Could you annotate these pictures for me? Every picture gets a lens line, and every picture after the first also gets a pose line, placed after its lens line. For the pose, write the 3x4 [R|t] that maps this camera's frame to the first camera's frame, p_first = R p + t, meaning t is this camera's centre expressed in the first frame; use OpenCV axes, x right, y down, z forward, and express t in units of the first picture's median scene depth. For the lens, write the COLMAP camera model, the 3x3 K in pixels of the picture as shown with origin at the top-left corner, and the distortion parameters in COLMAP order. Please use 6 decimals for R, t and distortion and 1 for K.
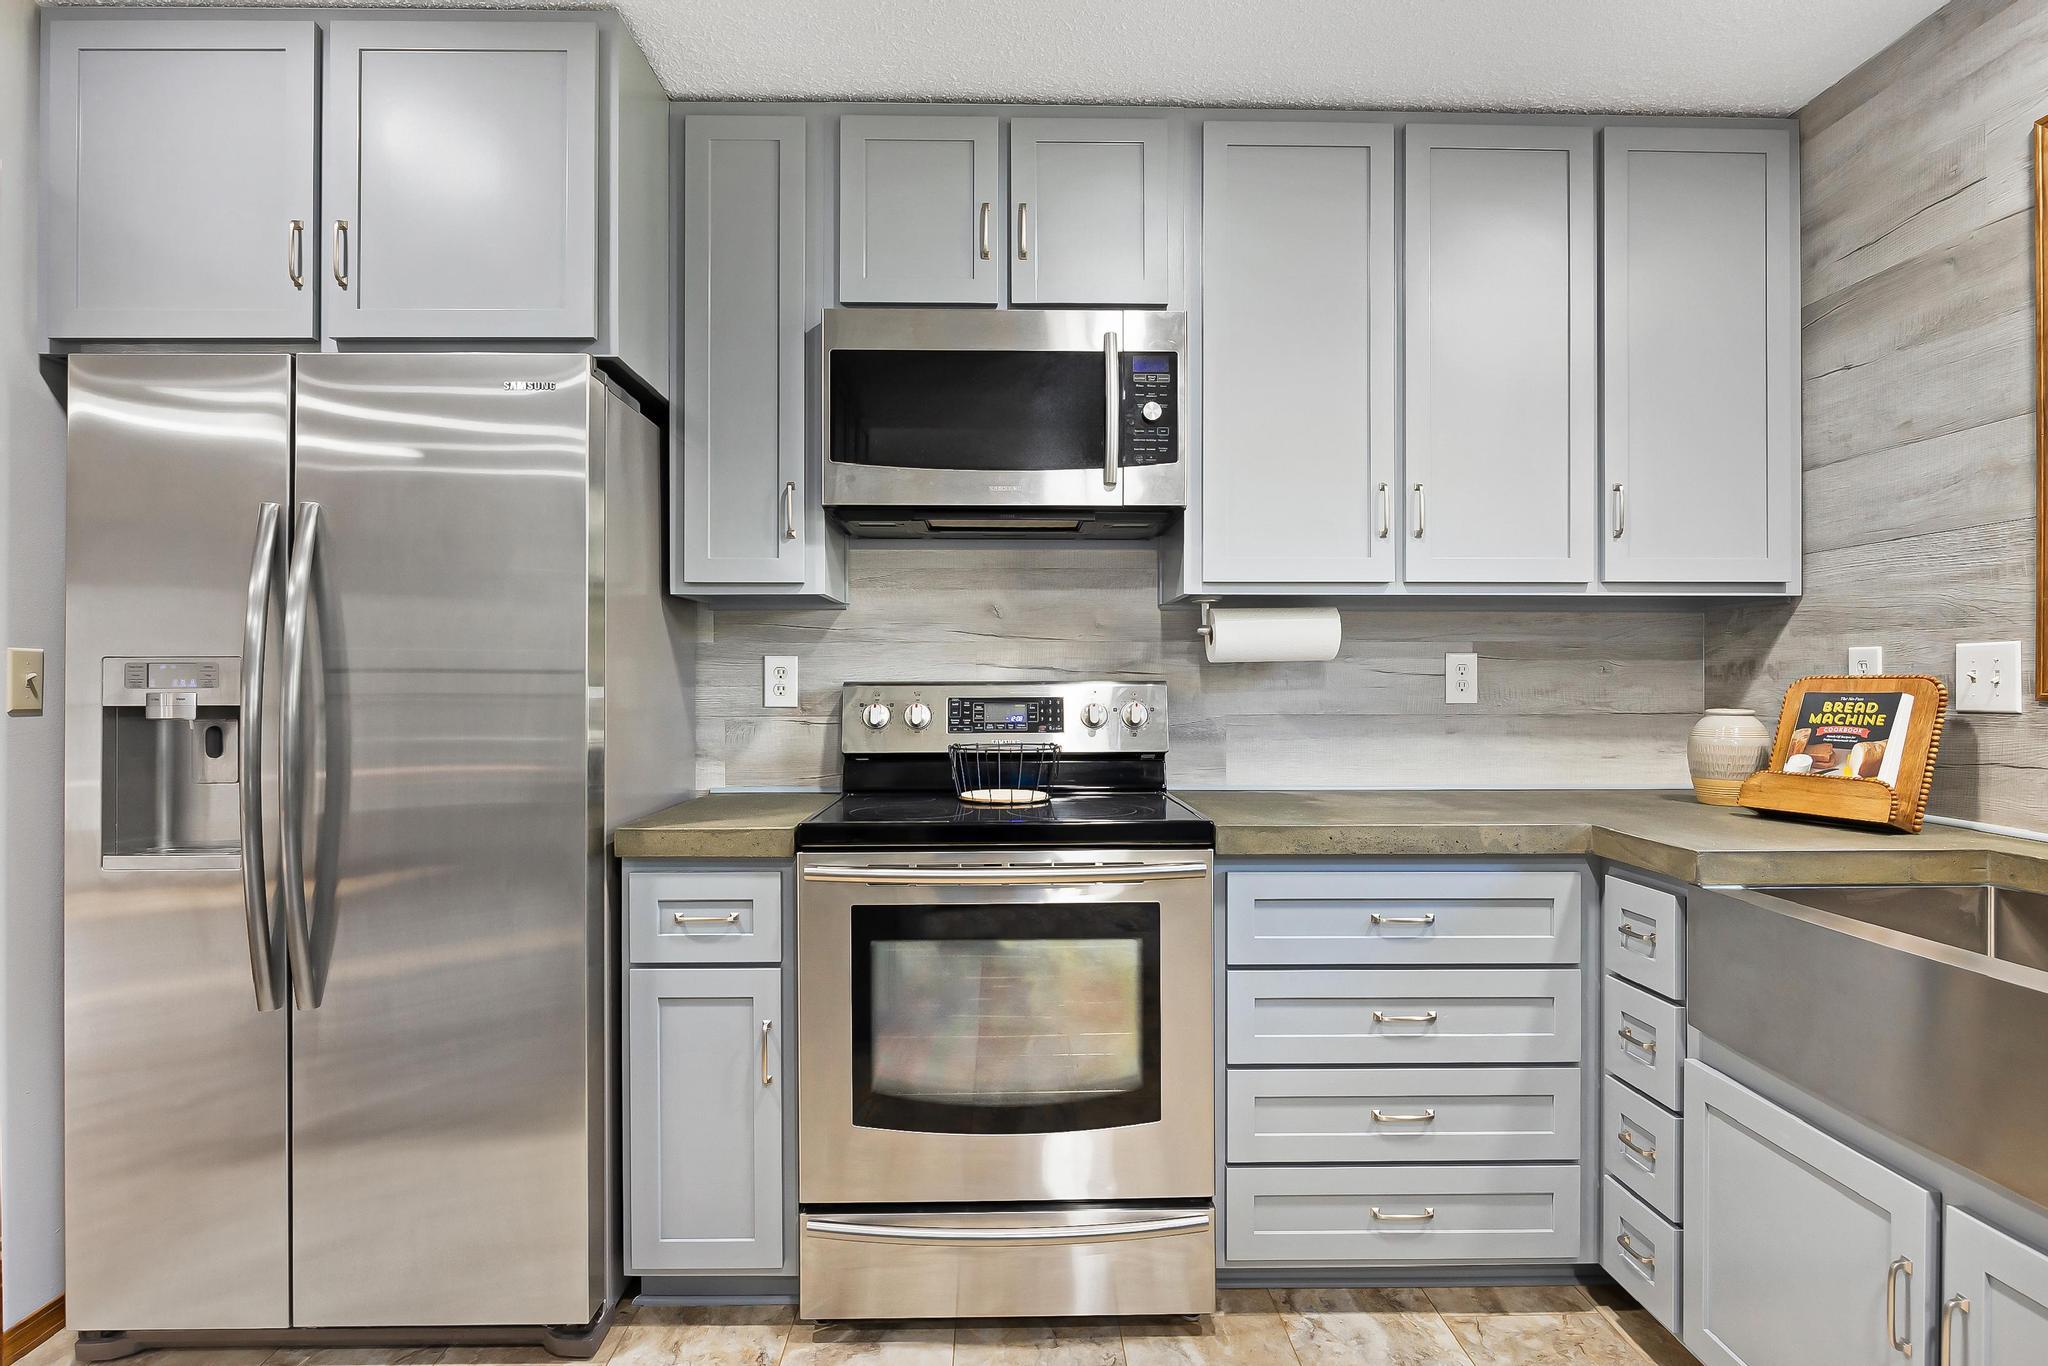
lens RADIAL K [[1065.7, 0, 1021.4], [0, 1065.7, 682.1], [0, 0, 1]] dist [-0.014887, 0.000434]
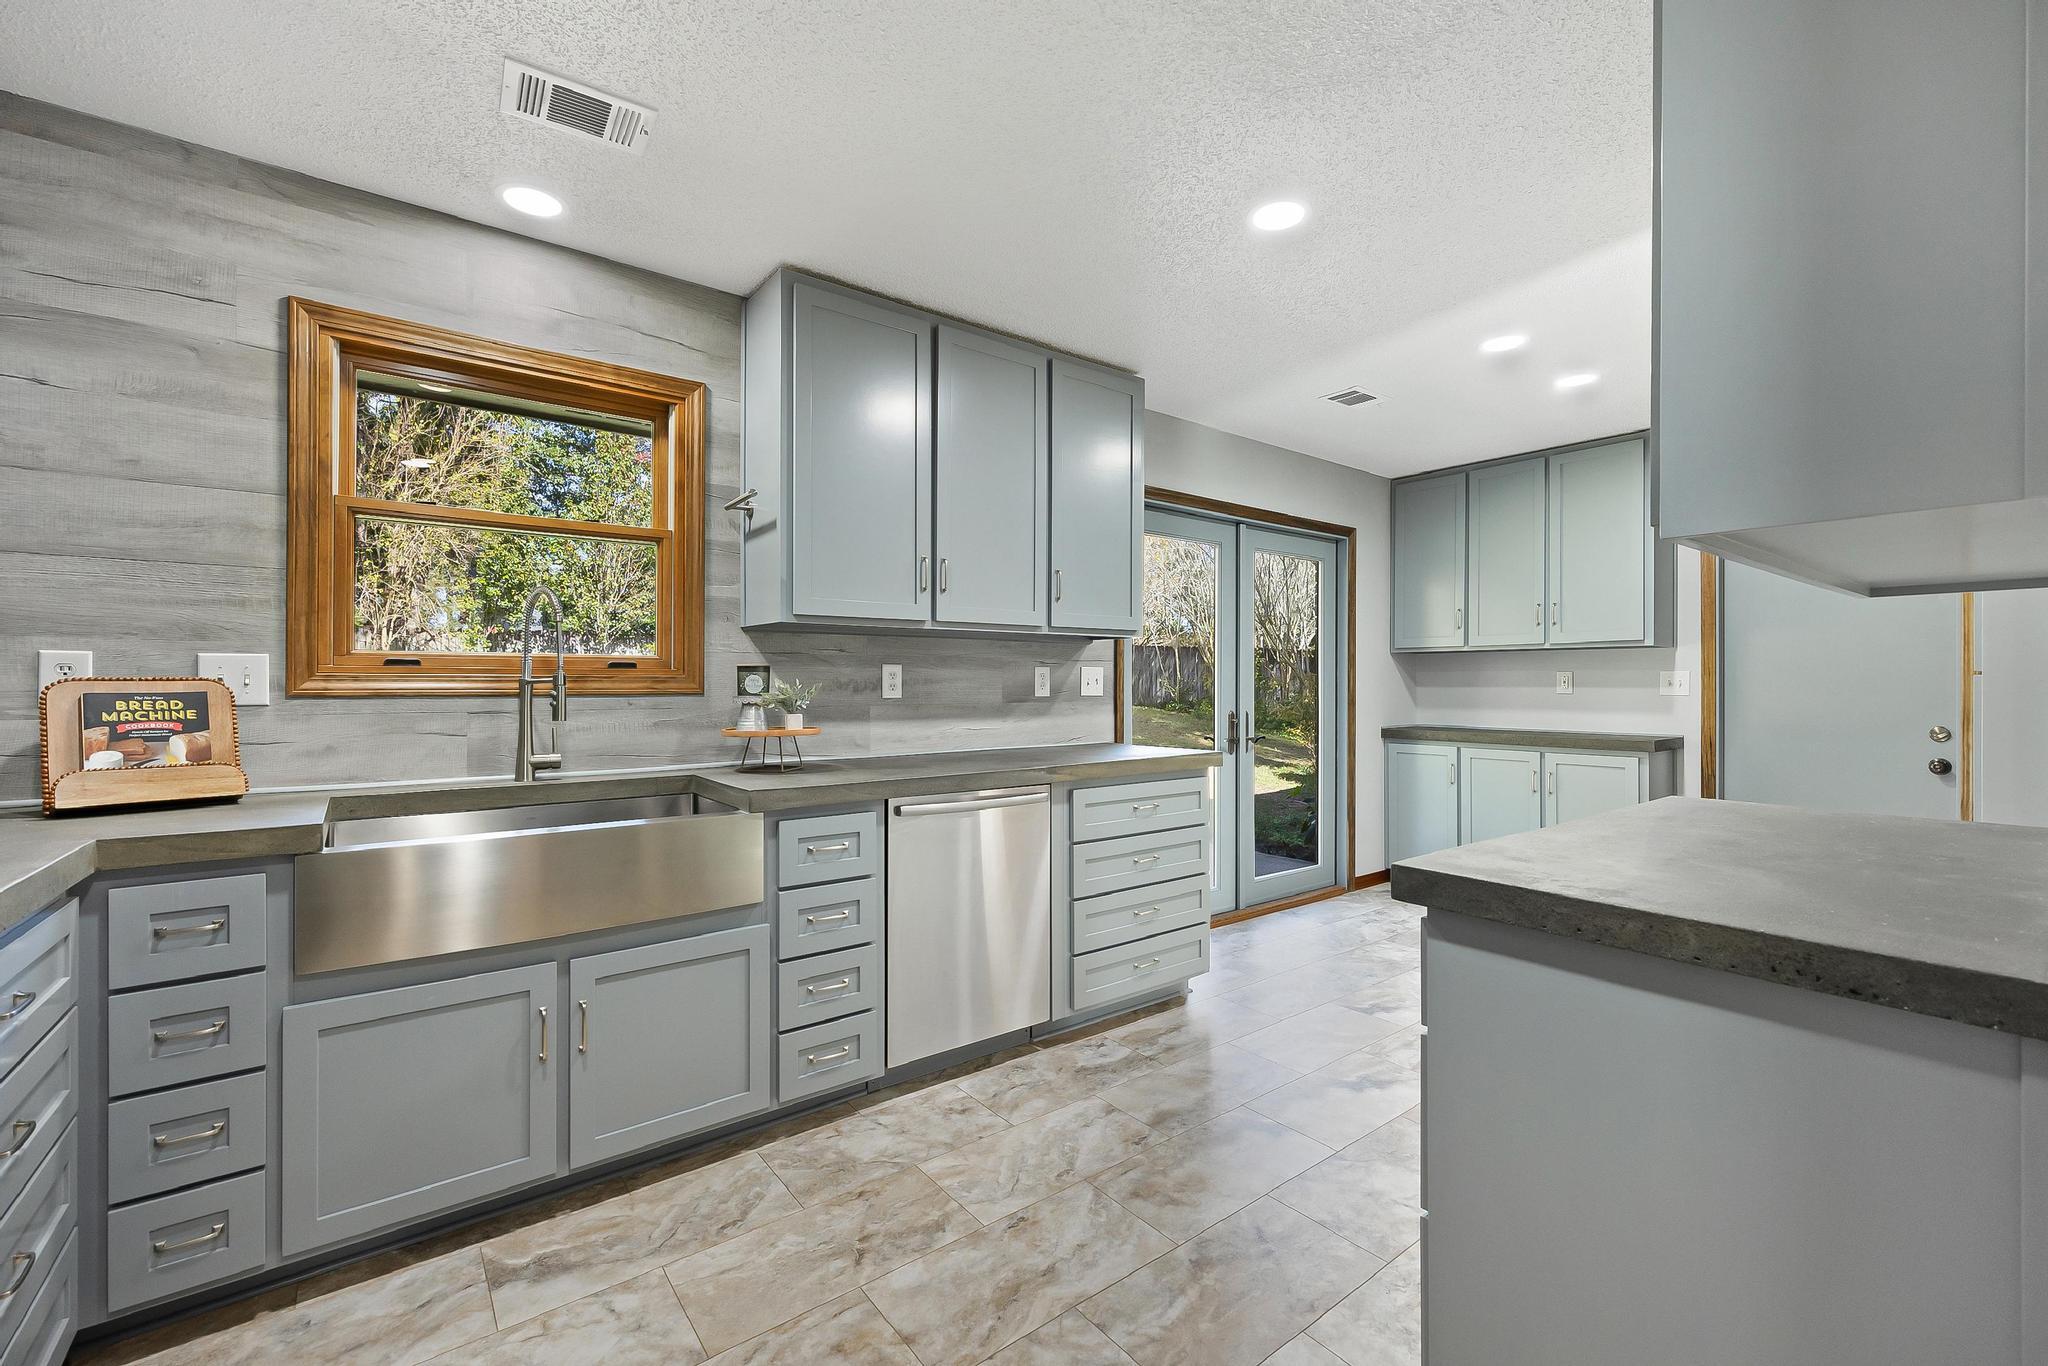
lens RADIAL K [[877.0, 0, 1029.2], [0, 877.0, 679.4], [0, 0, 1]] dist [0.002080, 0.000030]
pose [[-0.601513, -0.000030, 0.798863, -0.495864], [-0.002842, 0.999994, -0.002102, -0.004590], [-0.798858, -0.003535, -0.601509, 0.728725]]
